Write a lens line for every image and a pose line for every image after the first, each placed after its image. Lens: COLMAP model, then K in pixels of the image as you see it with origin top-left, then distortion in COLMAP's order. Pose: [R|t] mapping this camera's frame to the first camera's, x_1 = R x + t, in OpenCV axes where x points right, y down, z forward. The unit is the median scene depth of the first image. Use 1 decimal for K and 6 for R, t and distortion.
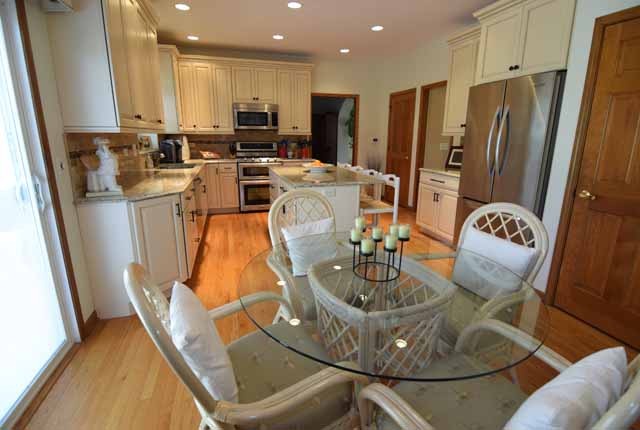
lens RADIAL K [[305.9, 0, 320.0], [0, 305.9, 215.0], [0, 0, 1]] dist [-0.002760, -0.017232]
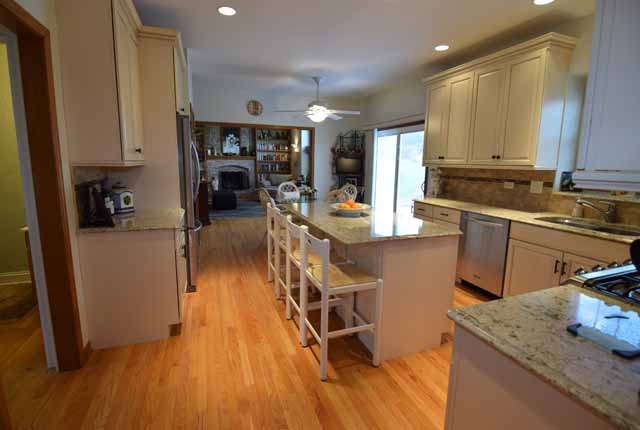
lens RADIAL K [[305.9, 0, 320.0], [0, 305.9, 215.0], [0, 0, 1]] dist [-0.002760, -0.017232]
pose [[-0.996819, -0.006456, -0.079433, 0.090980], [-0.038772, 0.910091, 0.412591, -0.323171], [0.069627, 0.414359, -0.907446, 1.200490]]
